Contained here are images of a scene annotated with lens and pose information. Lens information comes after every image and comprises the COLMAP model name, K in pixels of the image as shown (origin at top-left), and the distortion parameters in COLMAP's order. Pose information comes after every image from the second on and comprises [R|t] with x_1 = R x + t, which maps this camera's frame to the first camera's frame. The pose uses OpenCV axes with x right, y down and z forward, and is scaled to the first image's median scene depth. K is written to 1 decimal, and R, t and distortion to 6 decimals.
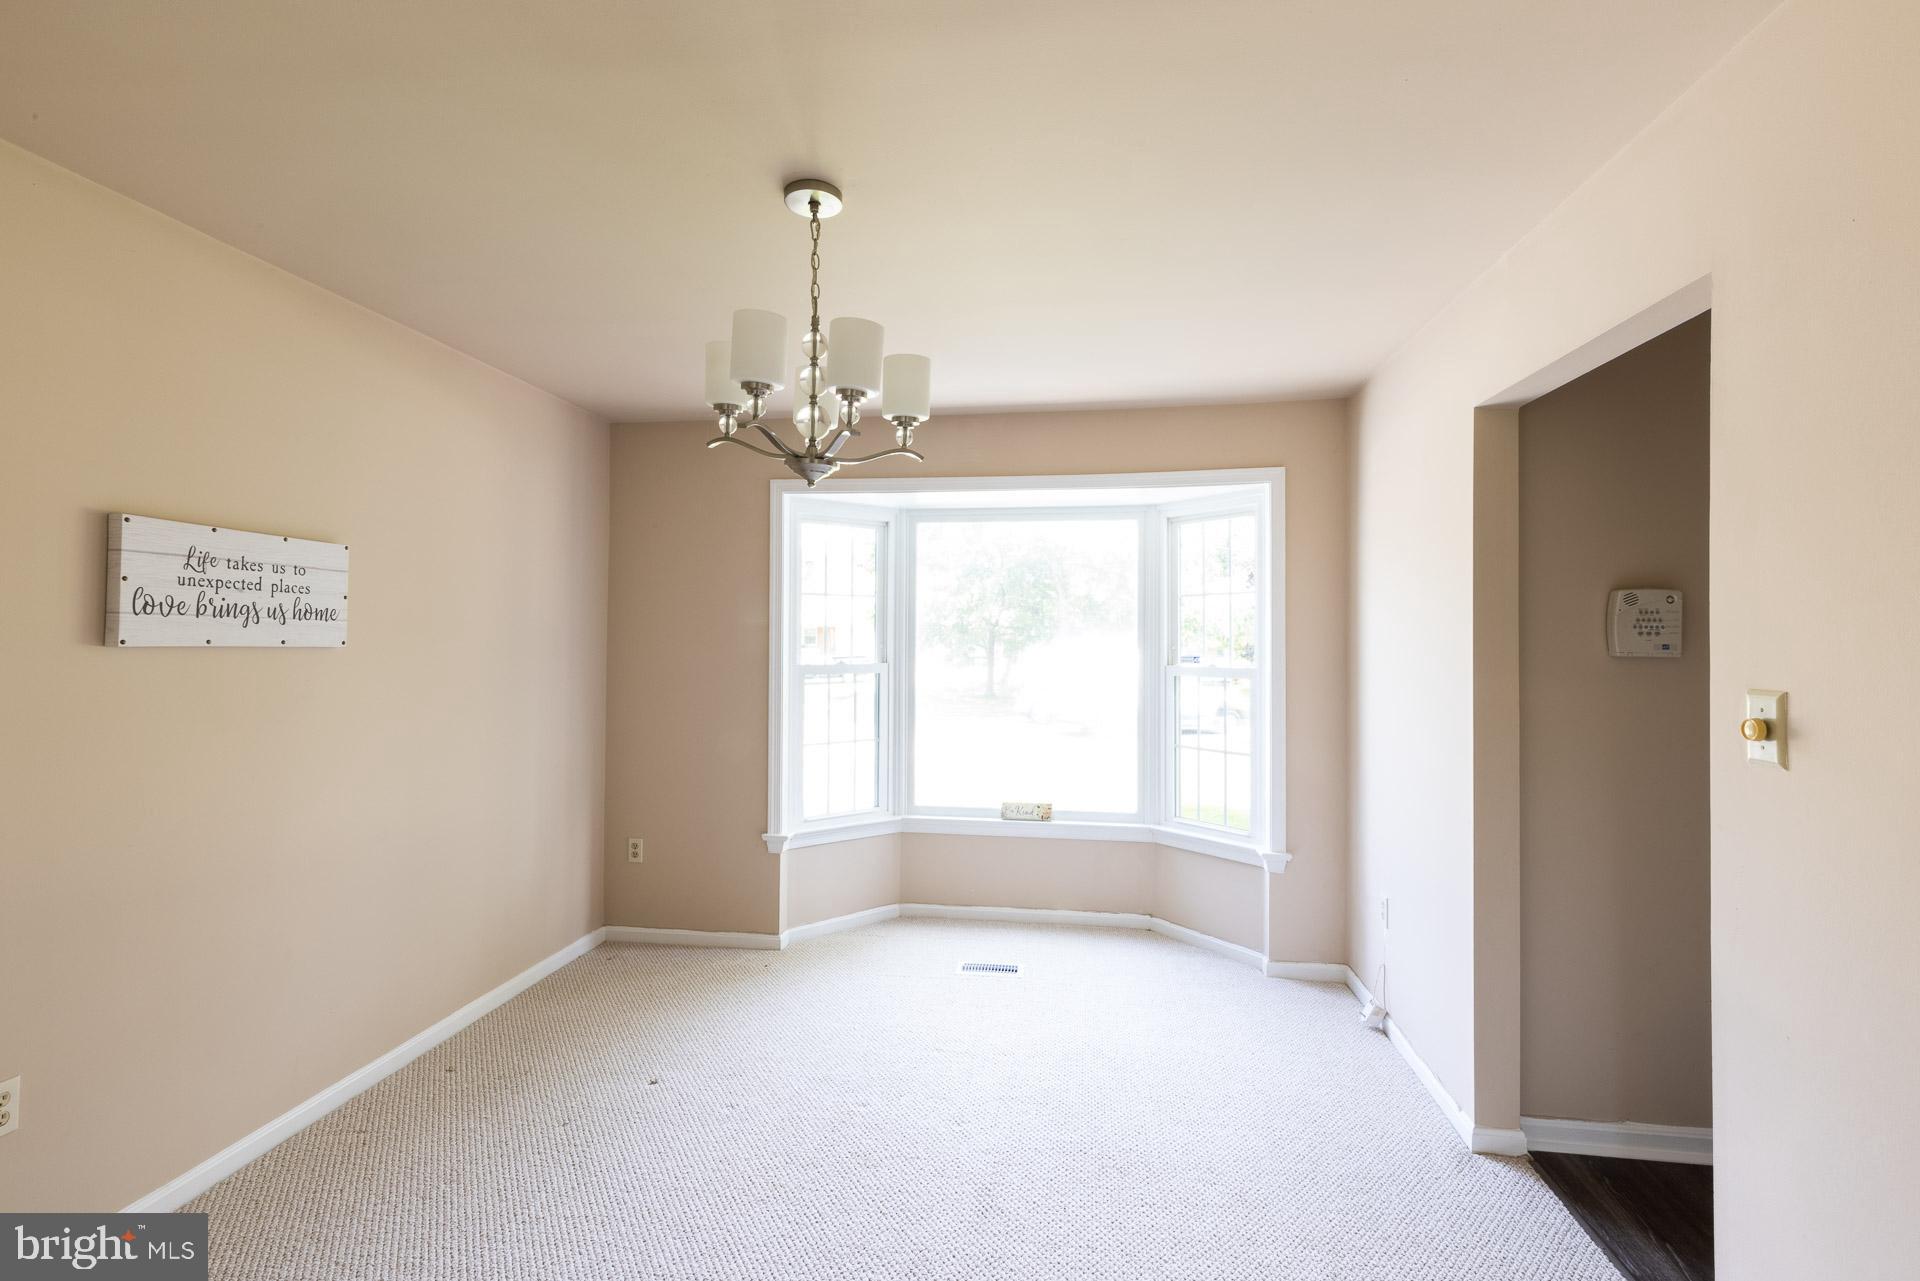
lens RADIAL K [[865.4, 0, 957.7], [0, 865.4, 628.7], [0, 0, 1]] dist [0.005154, 0.000001]
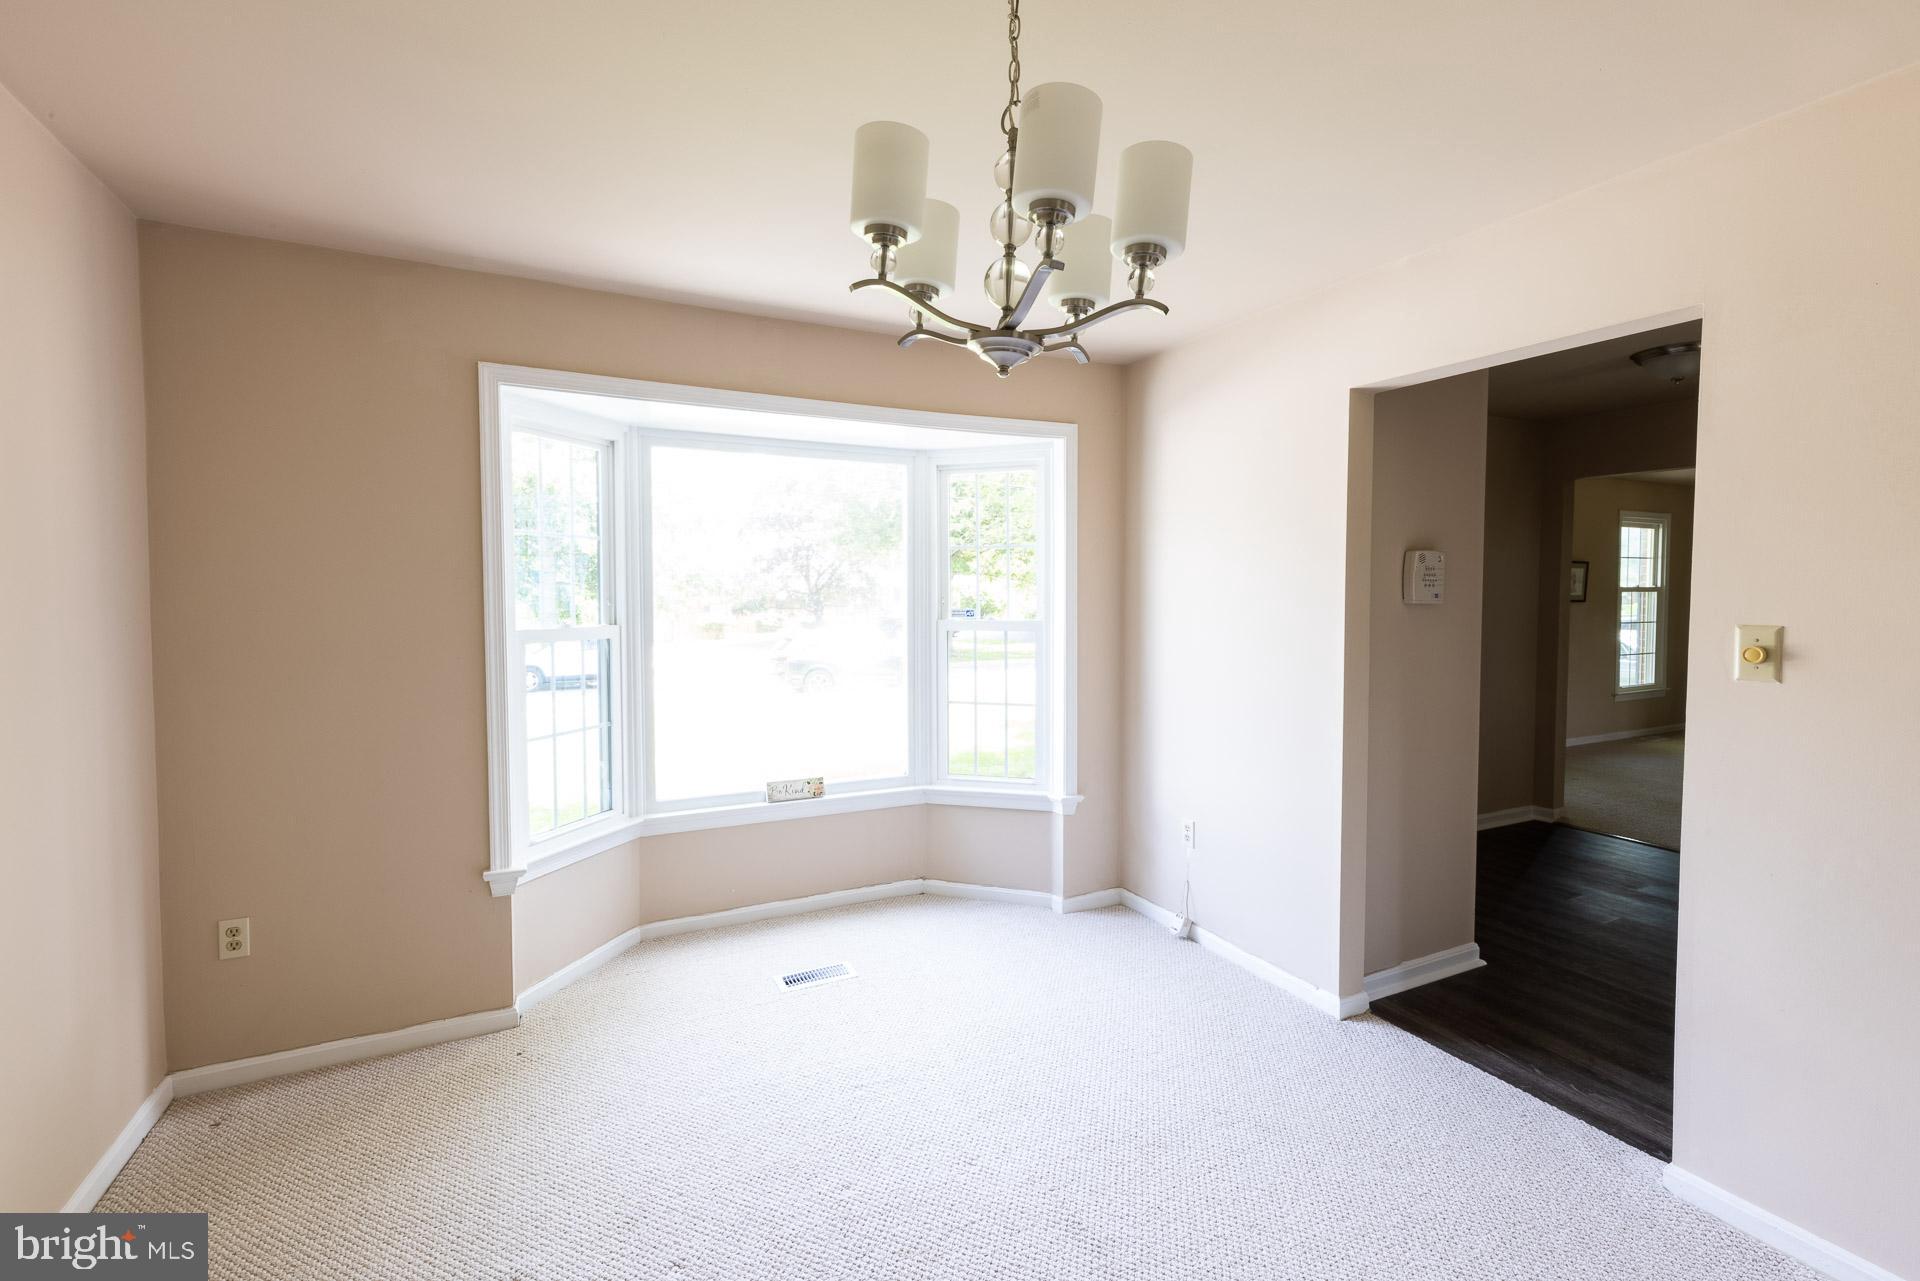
lens RADIAL K [[856.3, 0, 963.9], [0, 856.3, 630.2], [0, 0, 1]] dist [0.007210, -0.000581]
pose [[0.818186, -0.028594, 0.574242, -0.293135], [-0.002316, 0.998591, 0.053024, 0.003502], [-0.574949, -0.044713, 0.816967, 0.212201]]
